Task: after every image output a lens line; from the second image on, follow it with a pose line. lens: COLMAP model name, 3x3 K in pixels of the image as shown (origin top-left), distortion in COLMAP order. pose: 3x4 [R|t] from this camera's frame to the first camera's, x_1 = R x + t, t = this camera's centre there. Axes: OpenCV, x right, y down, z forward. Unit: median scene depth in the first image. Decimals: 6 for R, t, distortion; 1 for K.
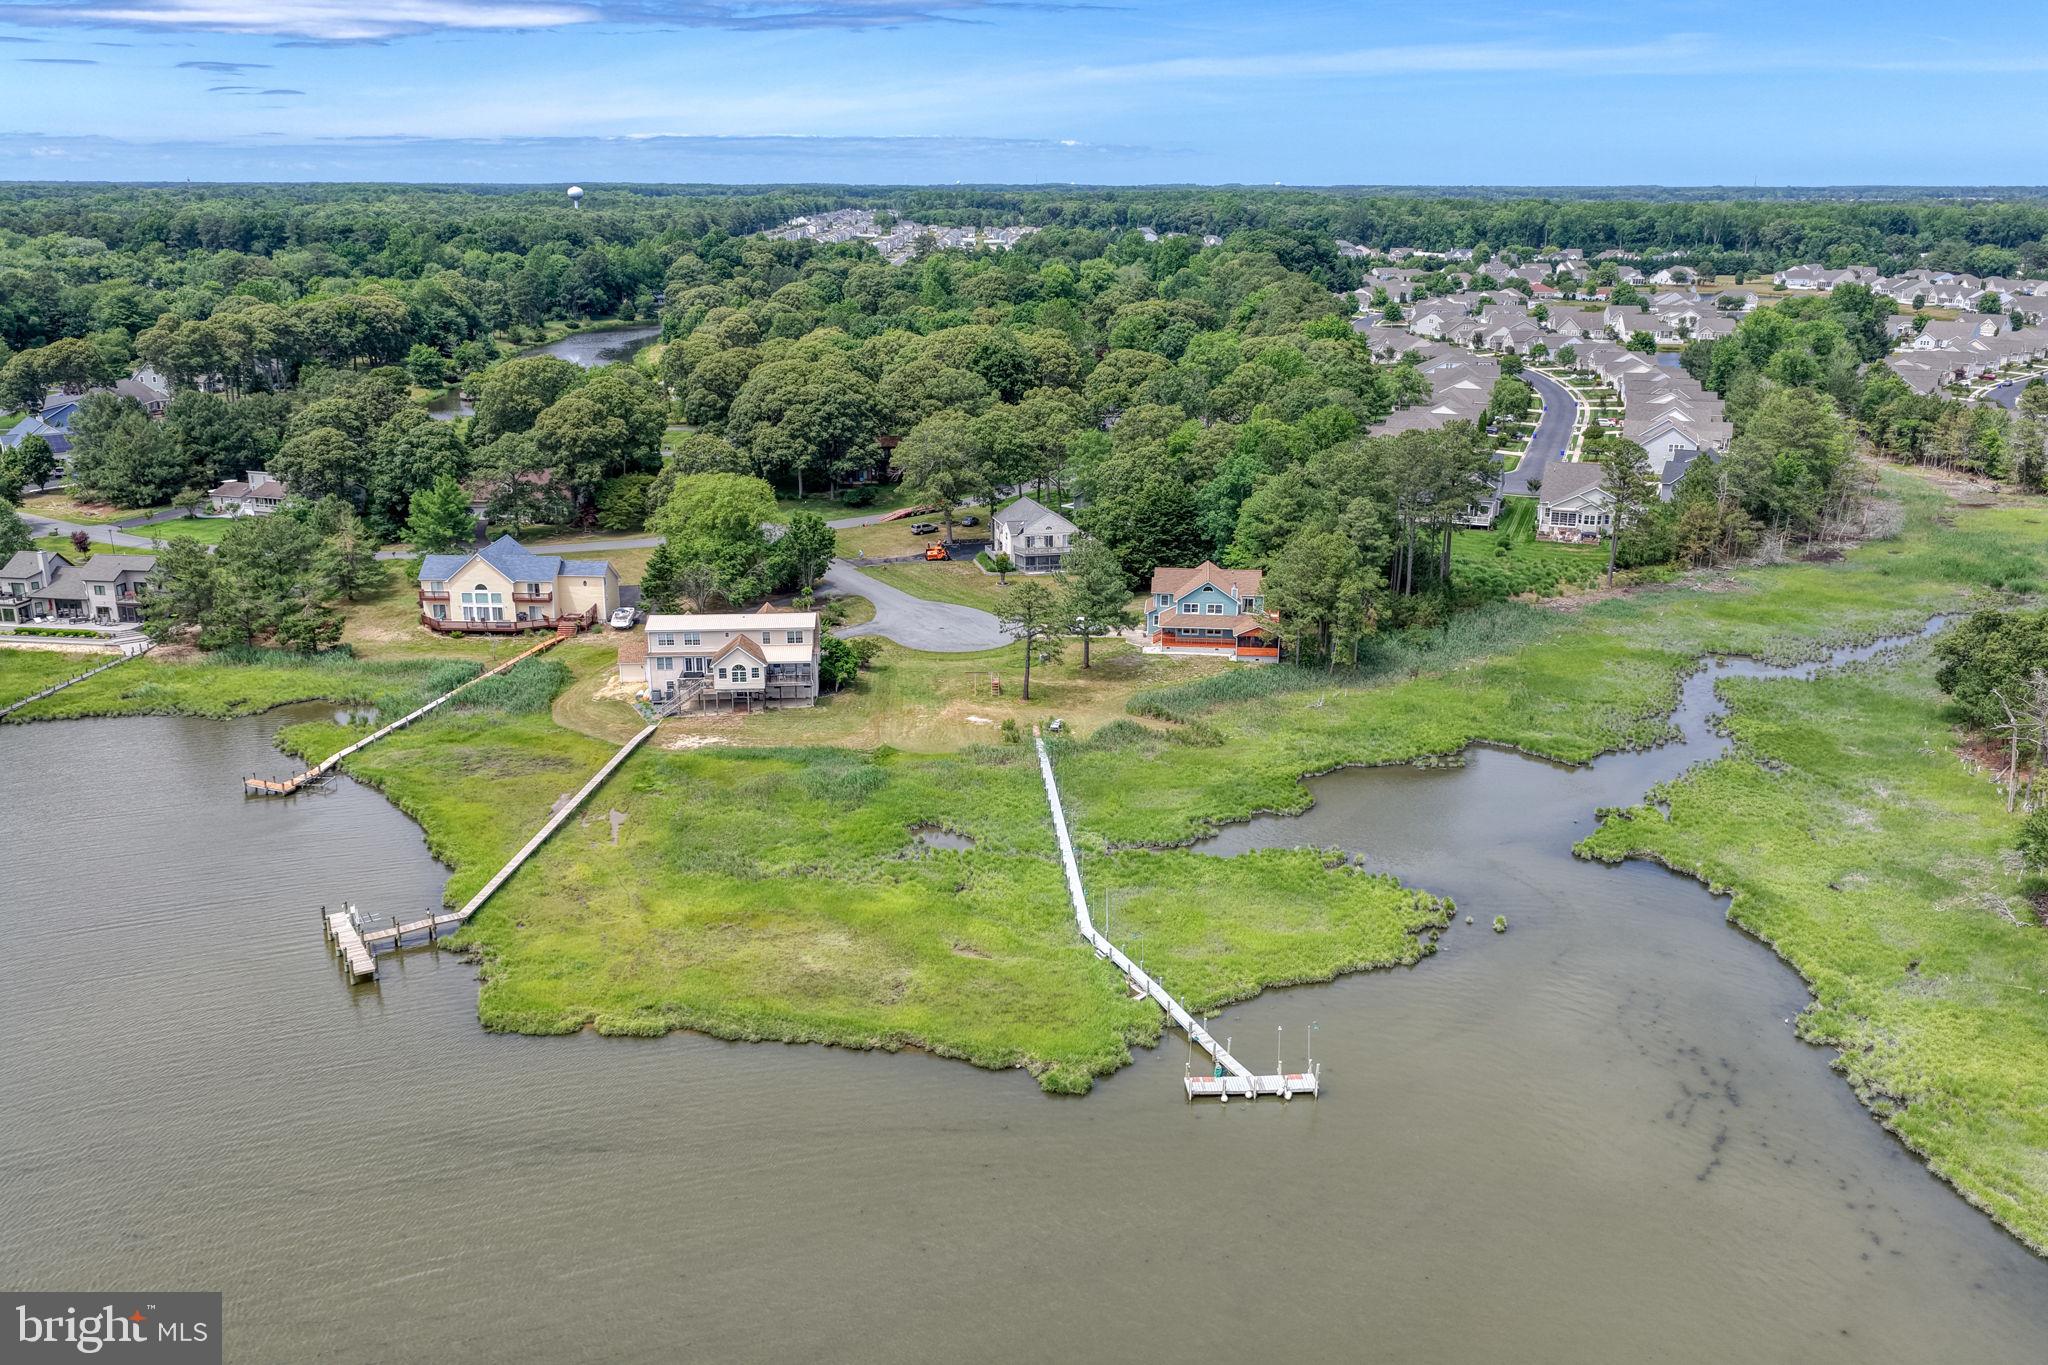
lens RADIAL K [[1704.4, 0, 1028.4], [0, 1704.4, 648.6], [0, 0, 1]] dist [-0.010200, 0.032191]
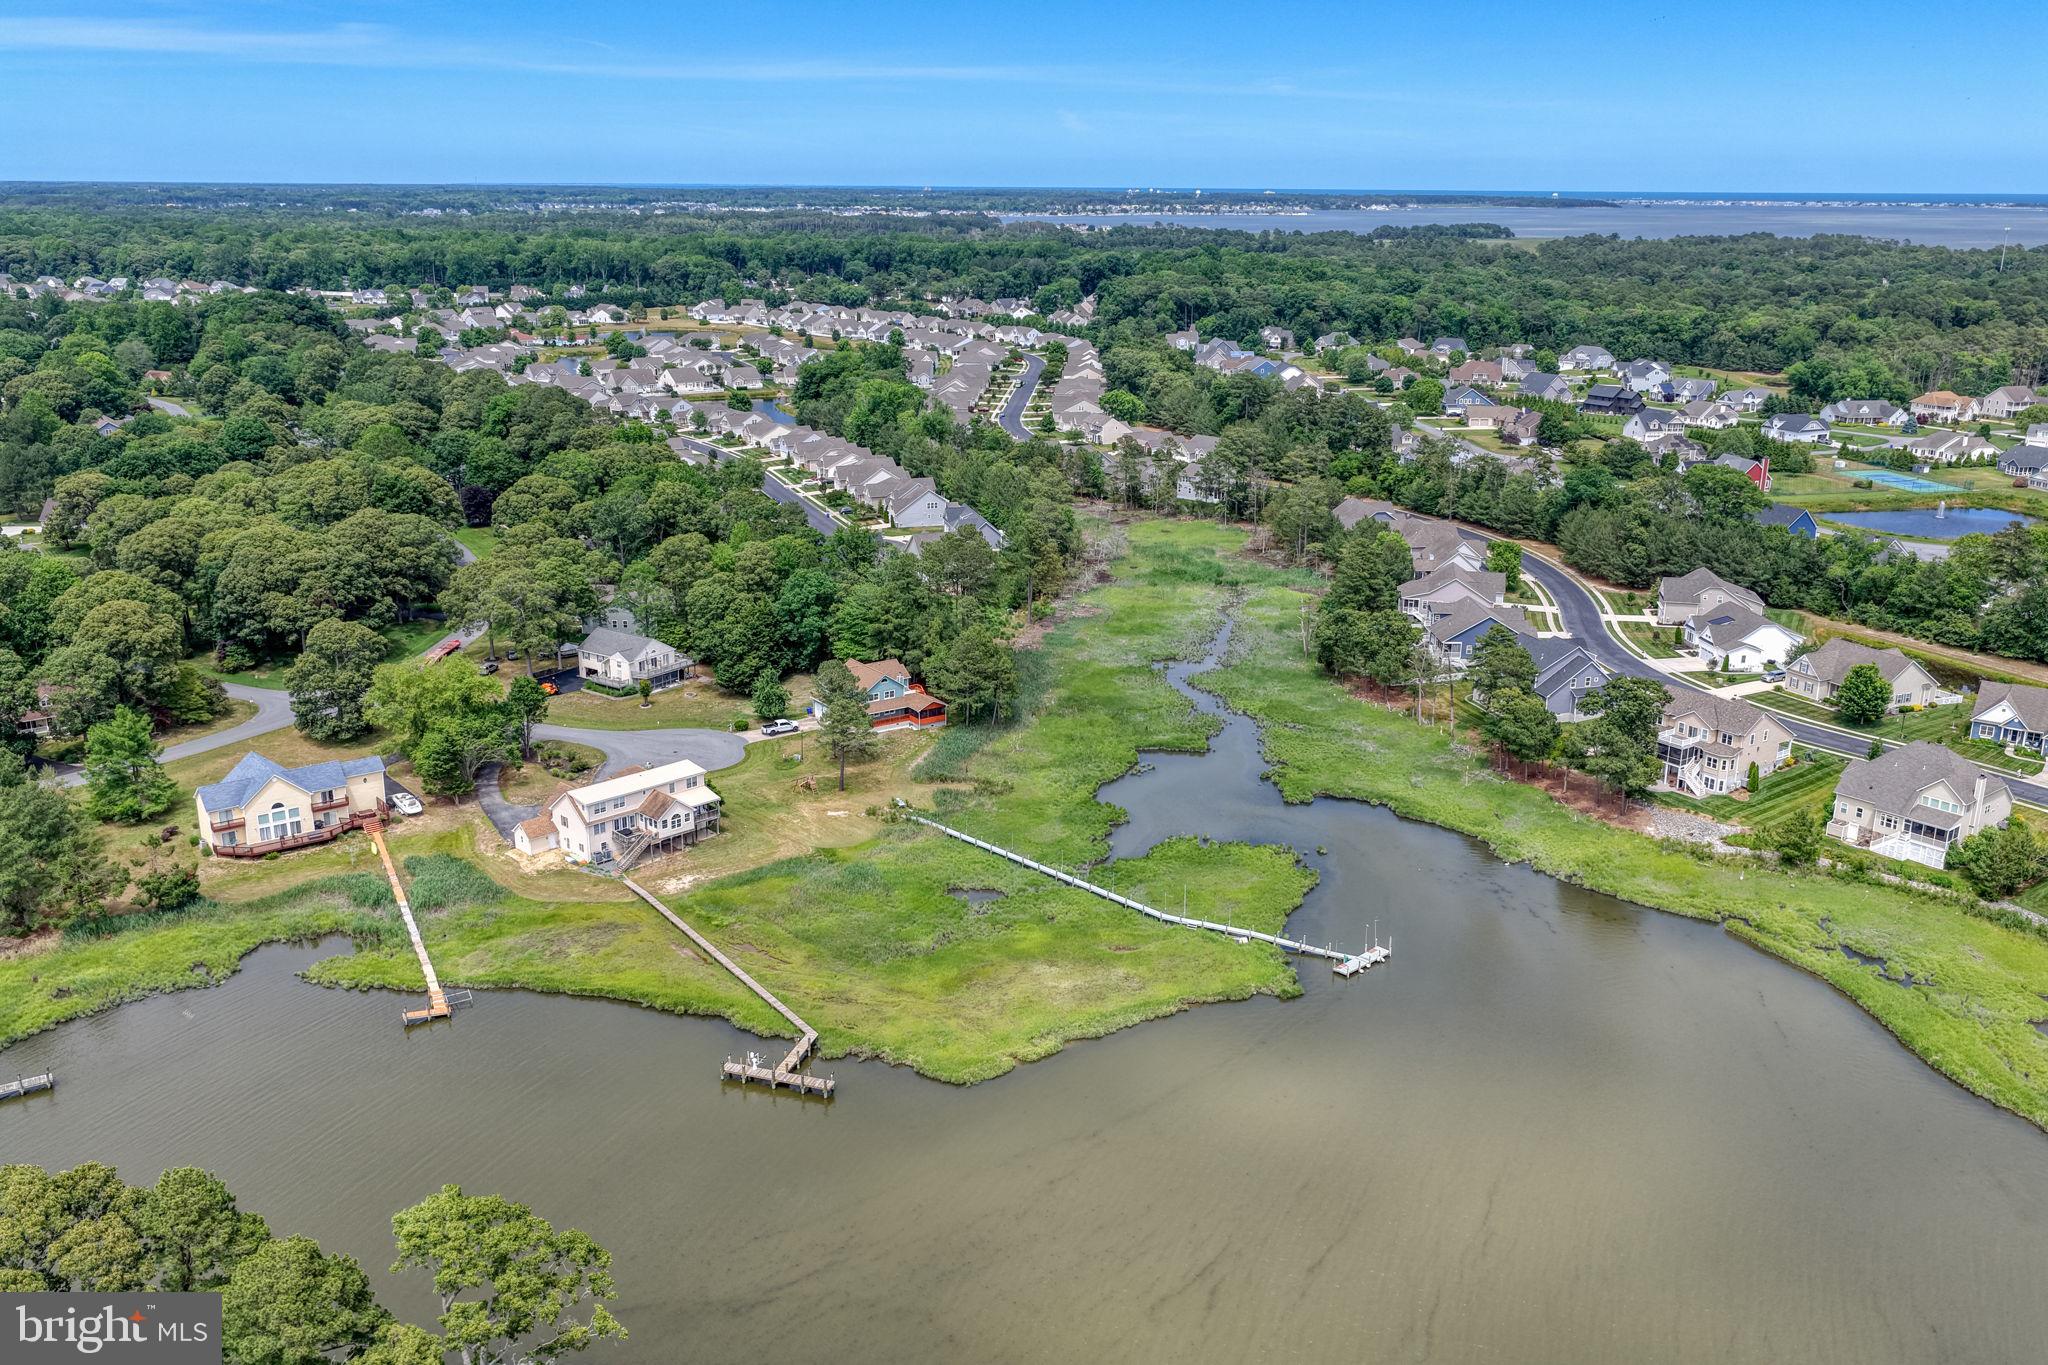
lens RADIAL K [[1704.4, 0, 1022.2], [0, 1704.4, 641.8], [0, 0, 1]] dist [-0.010200, 0.032191]
pose [[0.761790, -0.167066, 0.625911, -0.606408], [0.167417, 0.984124, 0.058917, -0.119017], [-0.625818, 0.059906, 0.777666, -0.088816]]
